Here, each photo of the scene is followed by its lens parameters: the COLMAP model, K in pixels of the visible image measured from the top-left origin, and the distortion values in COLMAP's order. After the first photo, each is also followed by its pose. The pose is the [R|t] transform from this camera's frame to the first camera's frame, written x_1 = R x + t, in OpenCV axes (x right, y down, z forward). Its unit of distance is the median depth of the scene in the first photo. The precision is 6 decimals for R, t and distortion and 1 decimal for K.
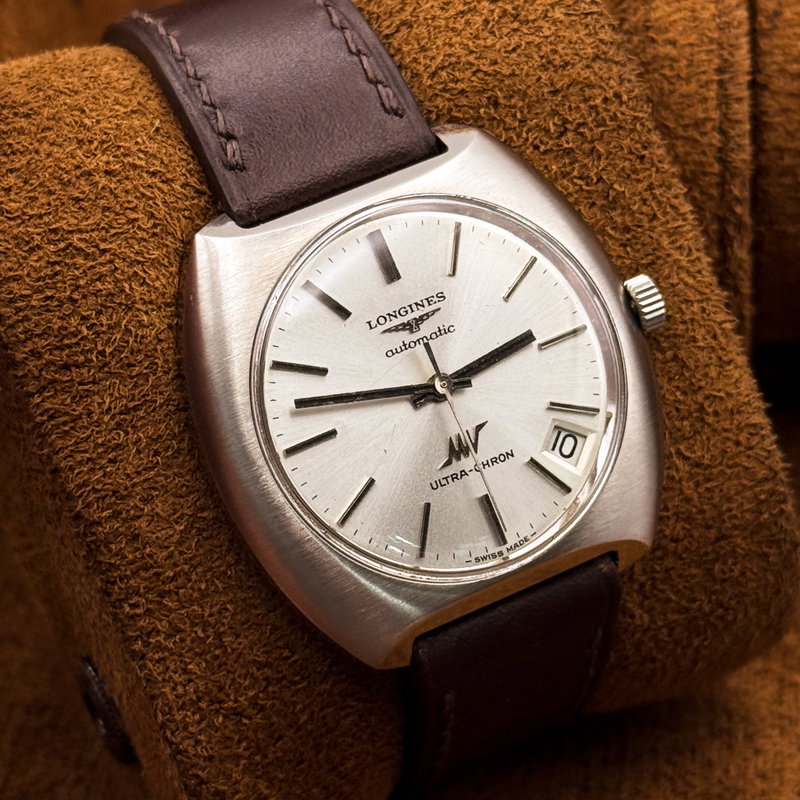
lens RADIAL K [[2818.2, 0, 387.8], [0, 2818.2, 409.8], [0, 0, 1]] dist [0.124827, -1.244793]
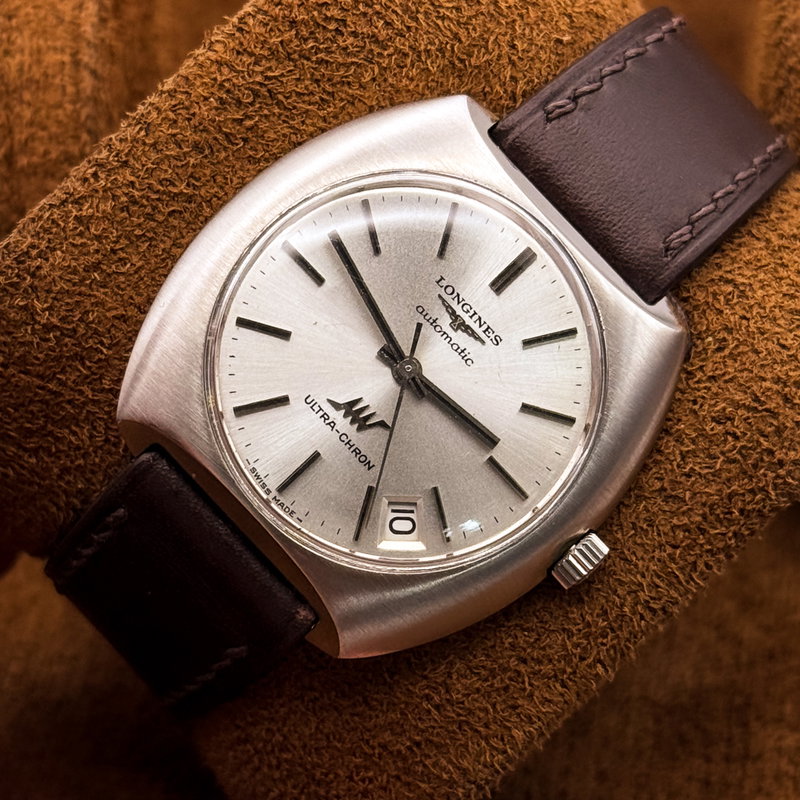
lens RADIAL K [[2818.2, 0, 387.8], [0, 2818.2, 409.8], [0, 0, 1]] dist [0.124827, -1.244793]
pose [[0.344366, 0.890038, -0.298737, 0.315104], [-0.928293, 0.370352, 0.033324, -0.028945], [0.140298, 0.265840, 0.953753, 0.083977]]
